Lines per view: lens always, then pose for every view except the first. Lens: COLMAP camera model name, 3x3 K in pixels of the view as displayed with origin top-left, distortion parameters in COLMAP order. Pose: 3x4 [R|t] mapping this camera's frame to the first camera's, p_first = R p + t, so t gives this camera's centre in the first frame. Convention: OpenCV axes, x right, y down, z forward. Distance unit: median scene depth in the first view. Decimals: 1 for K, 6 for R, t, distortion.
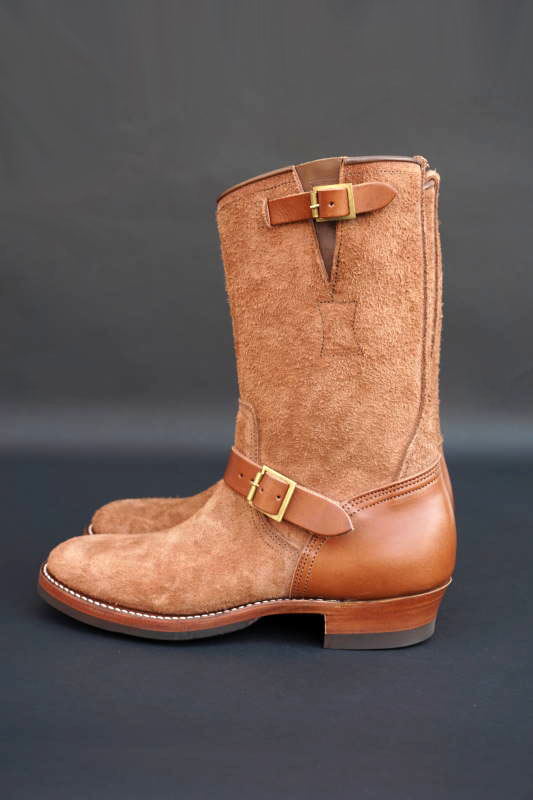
lens RADIAL K [[1074.9, 0, 261.9], [0, 1074.9, 400.6], [0, 0, 1]] dist [0.008996, 0.000000]
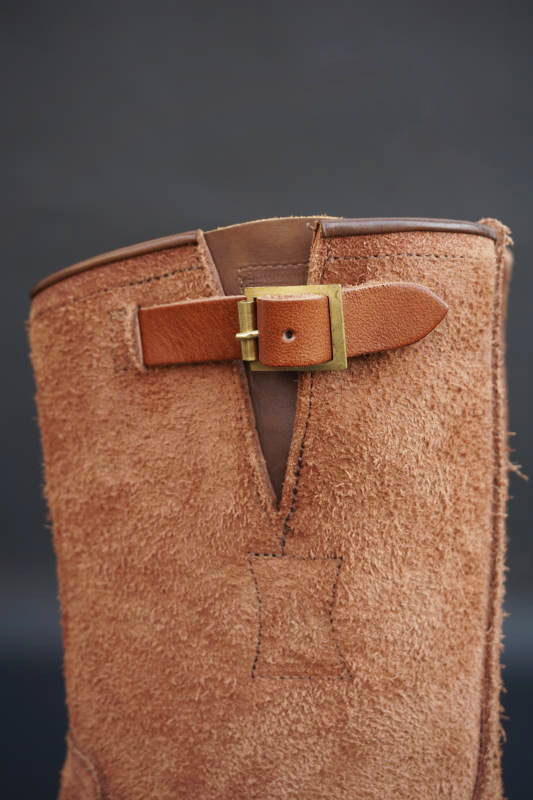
lens RADIAL K [[1198.4, 0, 268.1], [0, 1198.4, 401.3], [0, 0, 1]] dist [0.023884, 0.000000]
pose [[0.997390, 0.029936, 0.065710, 0.025974], [-0.027319, 0.998811, -0.040379, -0.128493], [-0.066841, 0.038478, 0.997021, 0.512142]]
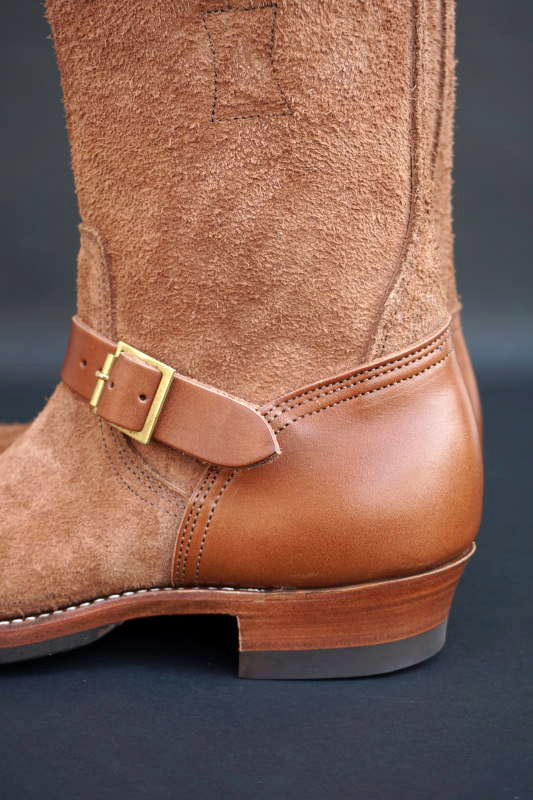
lens RADIAL K [[1198.4, 0, 269.1], [0, 1198.4, 400.2], [0, 0, 1]] dist [0.023884, 0.000000]
pose [[0.999634, -0.018284, -0.019952, 0.089160], [0.018912, 0.999316, 0.031783, 0.073446], [0.019357, -0.032148, 0.999296, 0.410030]]
